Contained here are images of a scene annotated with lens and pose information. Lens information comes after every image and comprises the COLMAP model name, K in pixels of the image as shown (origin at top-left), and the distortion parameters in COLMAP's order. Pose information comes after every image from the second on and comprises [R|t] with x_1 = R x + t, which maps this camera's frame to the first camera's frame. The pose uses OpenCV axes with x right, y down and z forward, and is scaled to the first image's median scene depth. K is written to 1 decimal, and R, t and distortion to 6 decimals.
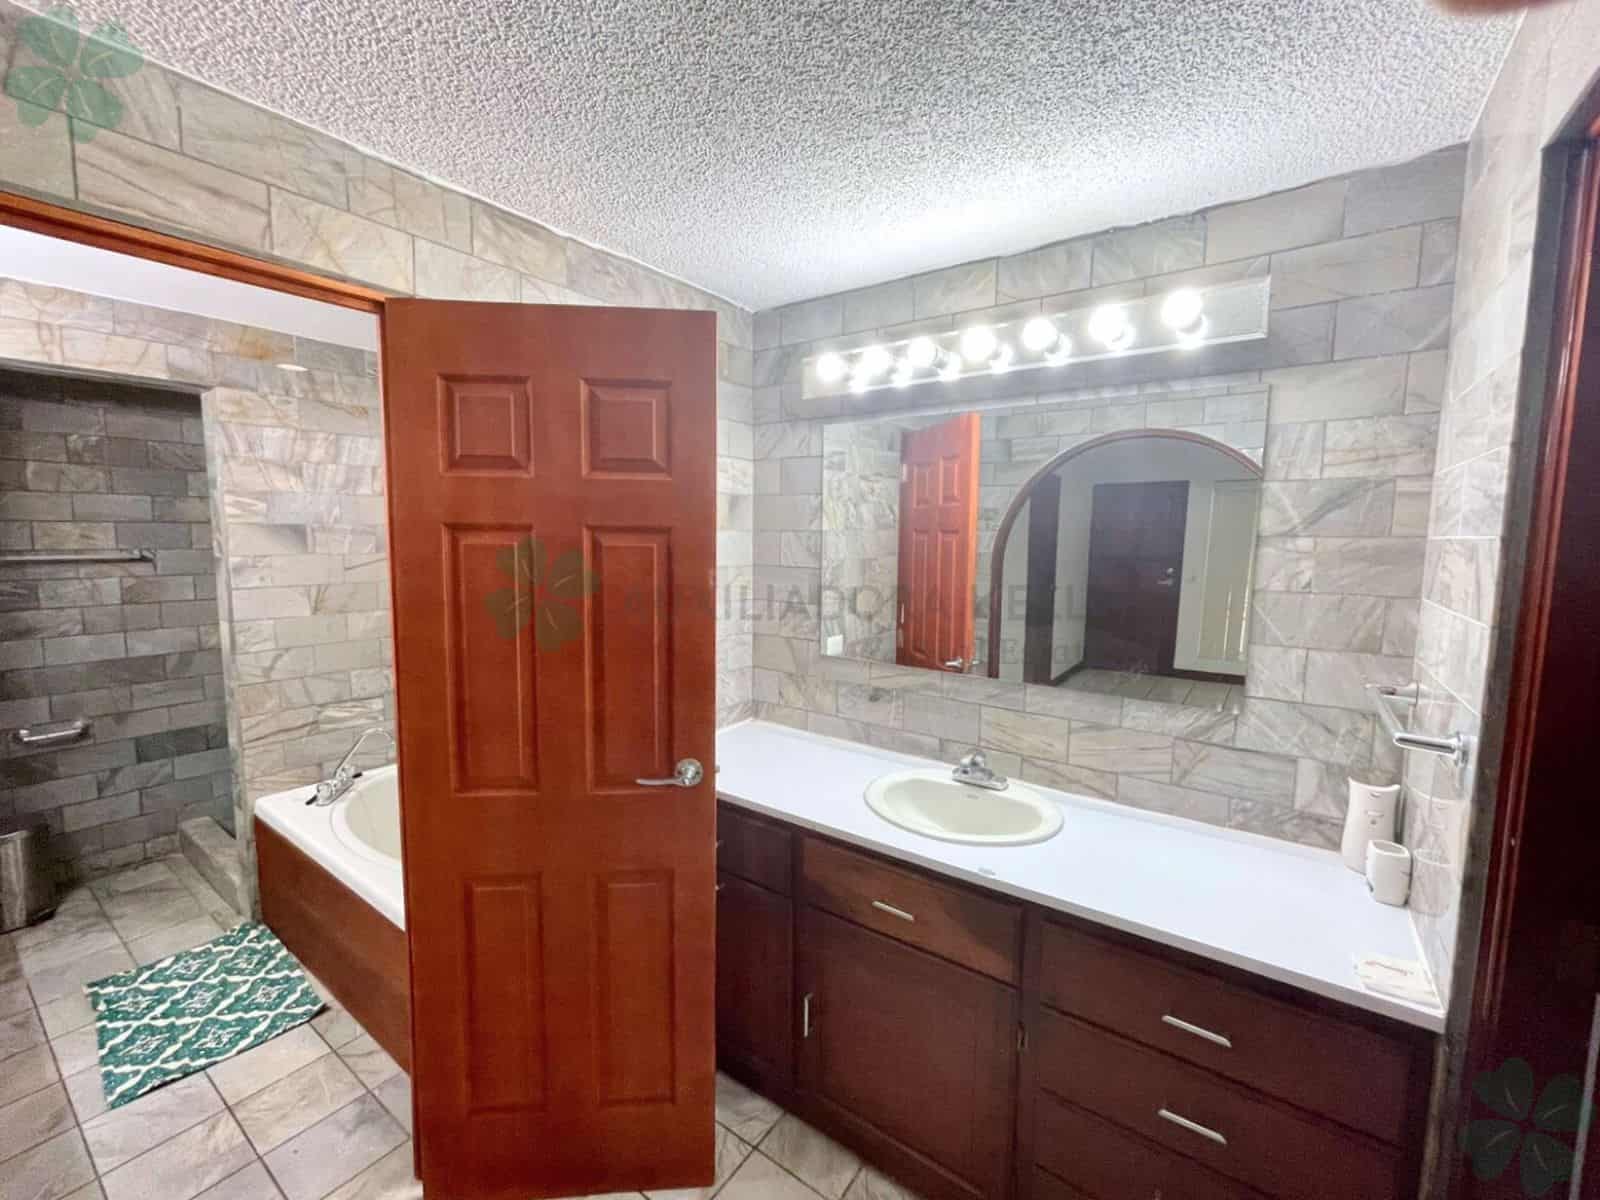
lens RADIAL K [[654.9, 0, 800.0], [0, 654.9, 600.0], [0, 0, 1]] dist [-0.001174, -0.000130]
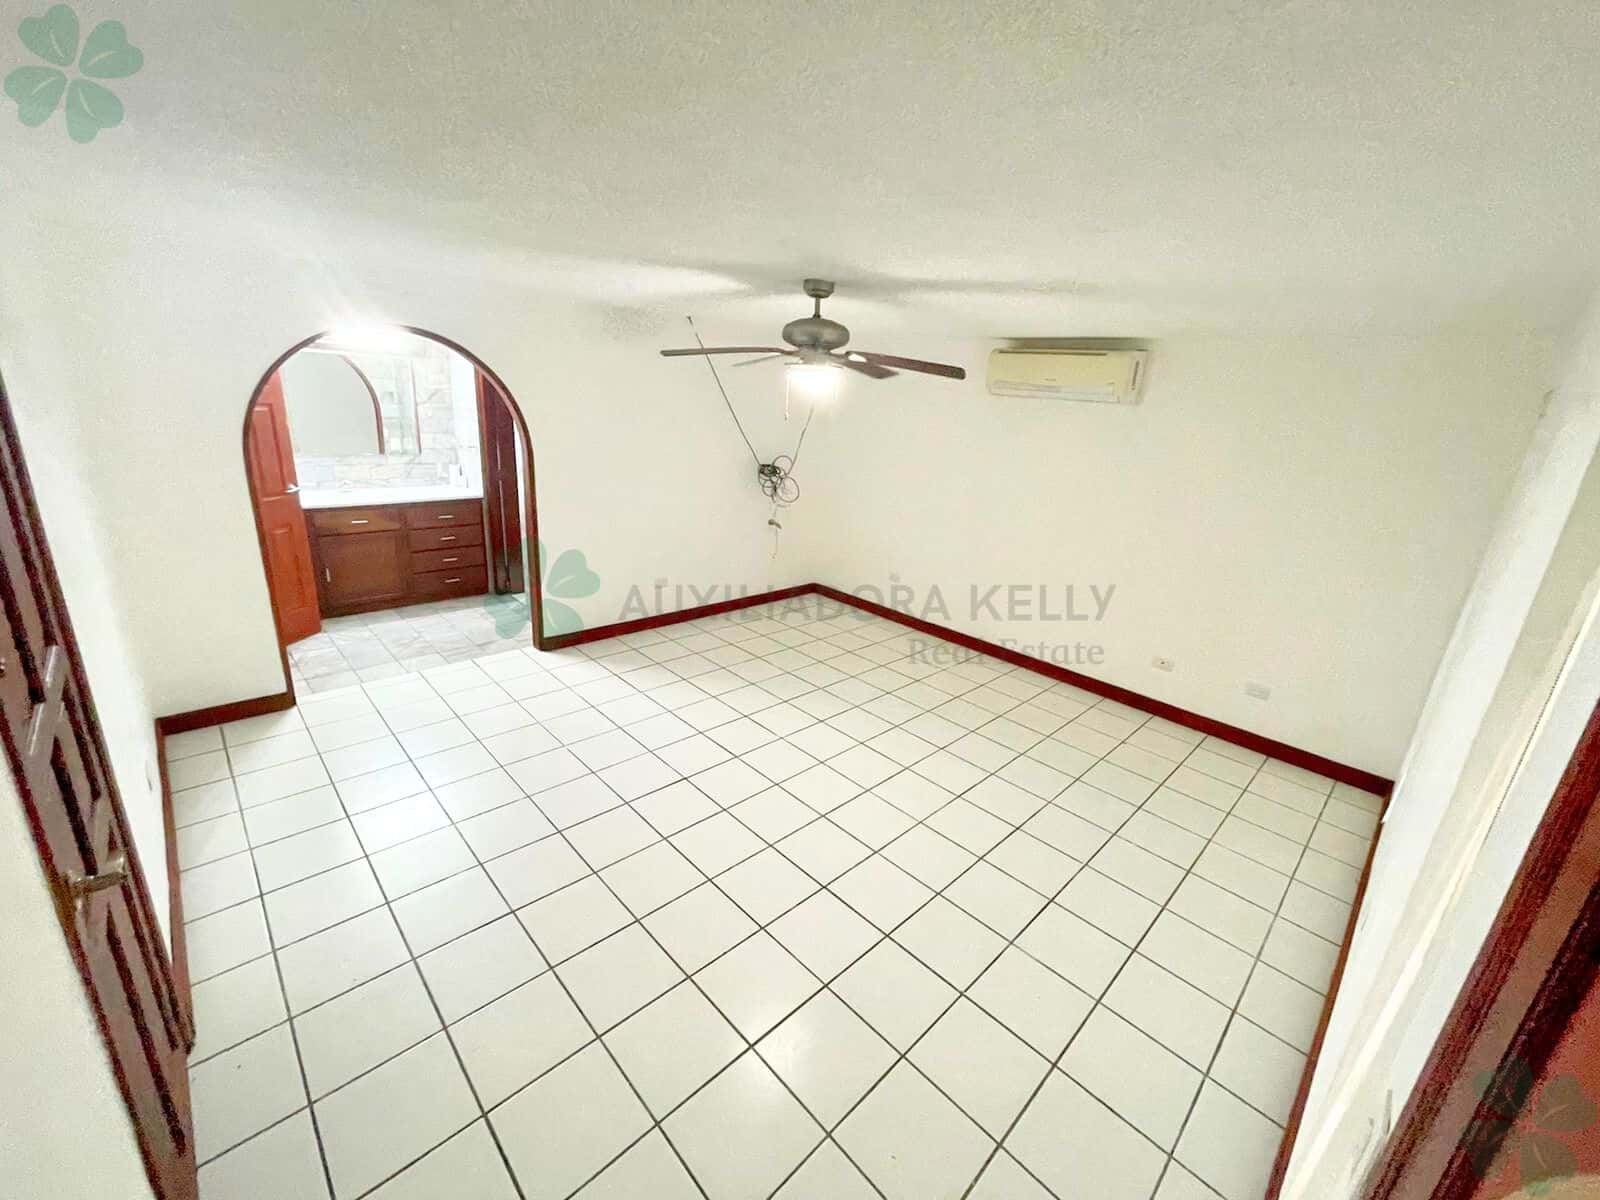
lens RADIAL K [[654.9, 0, 800.0], [0, 654.9, 600.0], [0, 0, 1]] dist [-0.001174, -0.000130]
pose [[0.185133, -0.294663, 0.937497, -2.769367], [0.032488, 0.955301, 0.293843, -0.052241], [-0.982176, -0.023943, 0.186430, -1.891298]]
